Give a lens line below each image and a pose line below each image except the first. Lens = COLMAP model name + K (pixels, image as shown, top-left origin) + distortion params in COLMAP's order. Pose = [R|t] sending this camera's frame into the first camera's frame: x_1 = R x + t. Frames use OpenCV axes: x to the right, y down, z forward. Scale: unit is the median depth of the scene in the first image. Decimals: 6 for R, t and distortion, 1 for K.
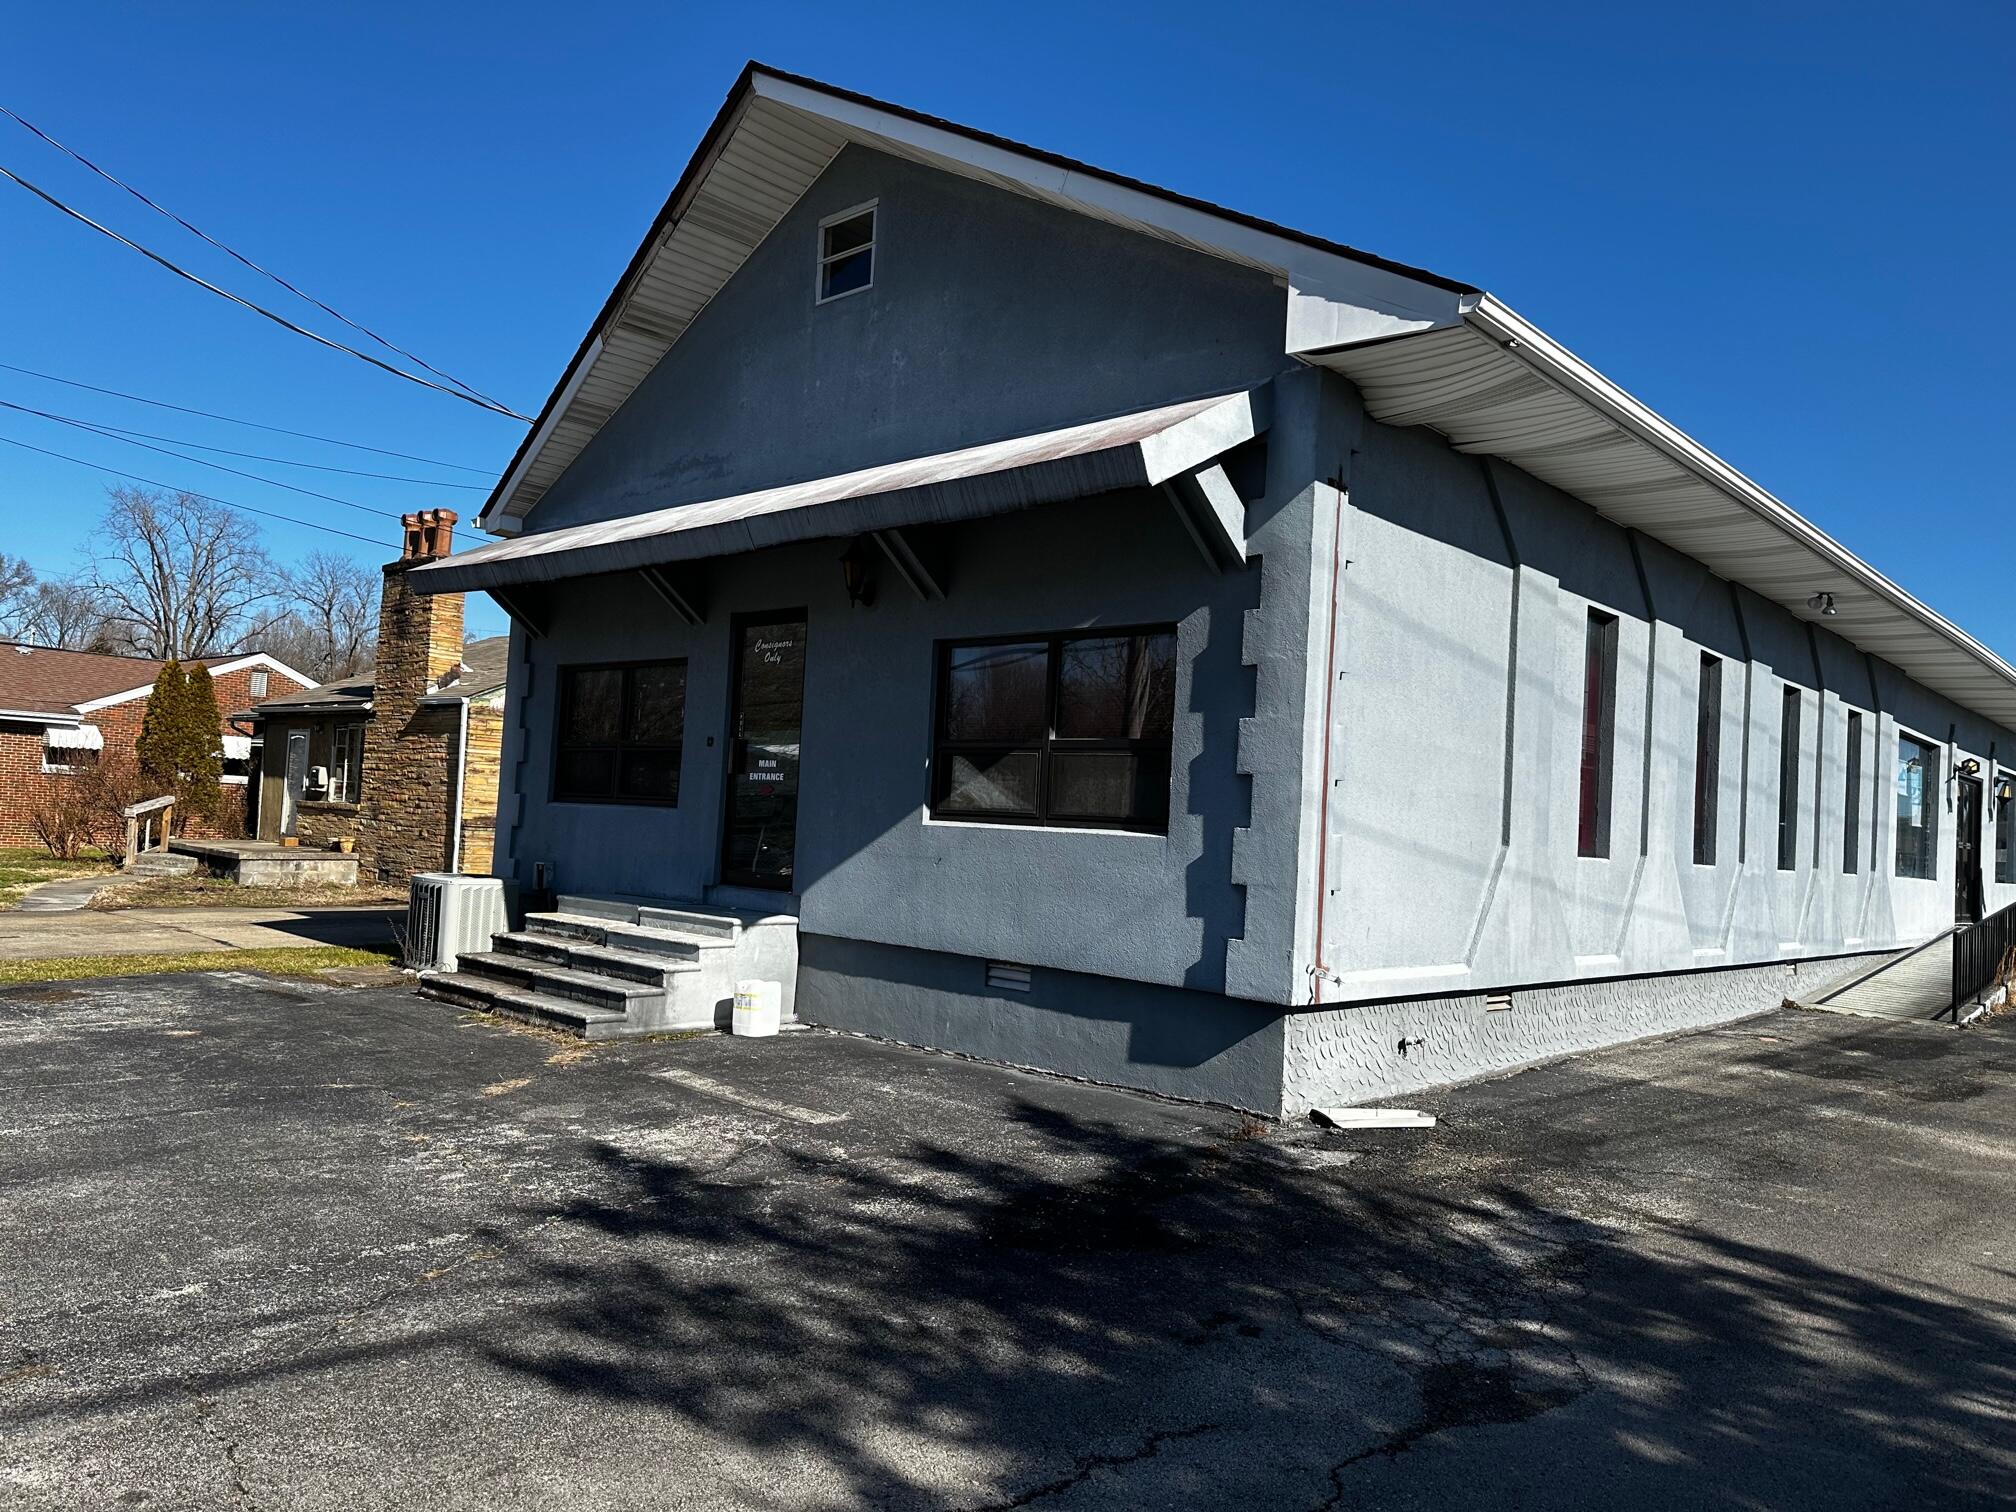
lens RADIAL K [[1415.3, 0, 1009.5], [0, 1415.3, 771.4], [0, 0, 1]] dist [0.038474, -0.022172]
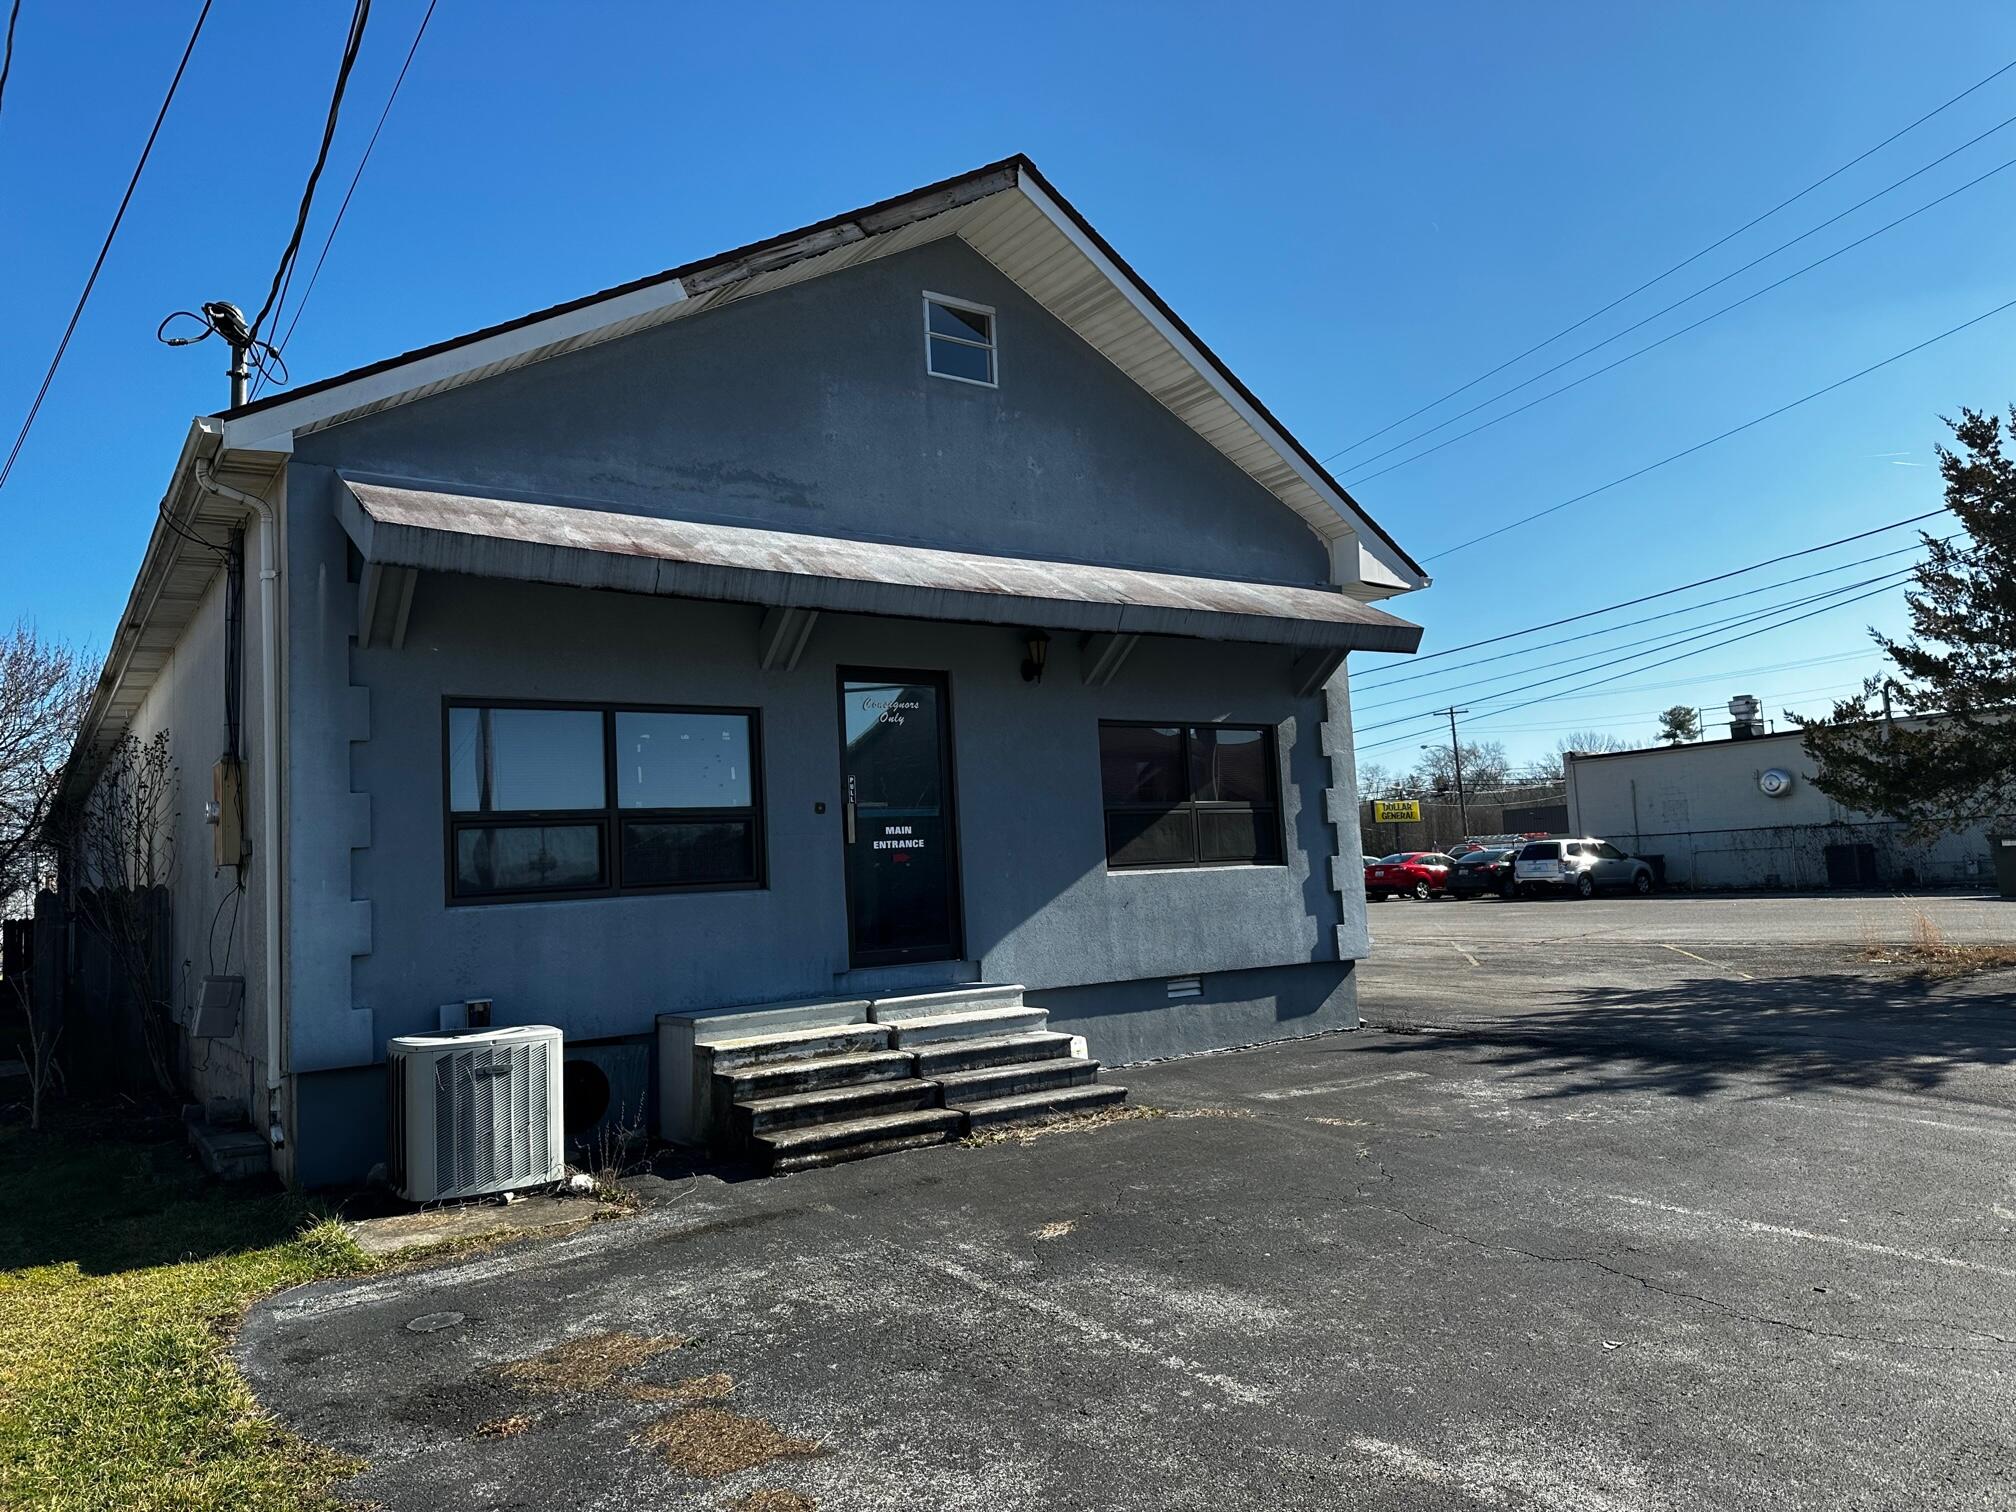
lens RADIAL K [[1415.3, 0, 1009.5], [0, 1415.3, 743.0], [0, 0, 1]] dist [0.038474, -0.022172]
pose [[0.197905, 0.036502, 0.979541, -1.319786], [0.026004, 0.998759, -0.042472, -0.026477], [-0.979876, 0.033877, 0.196710, 0.903787]]
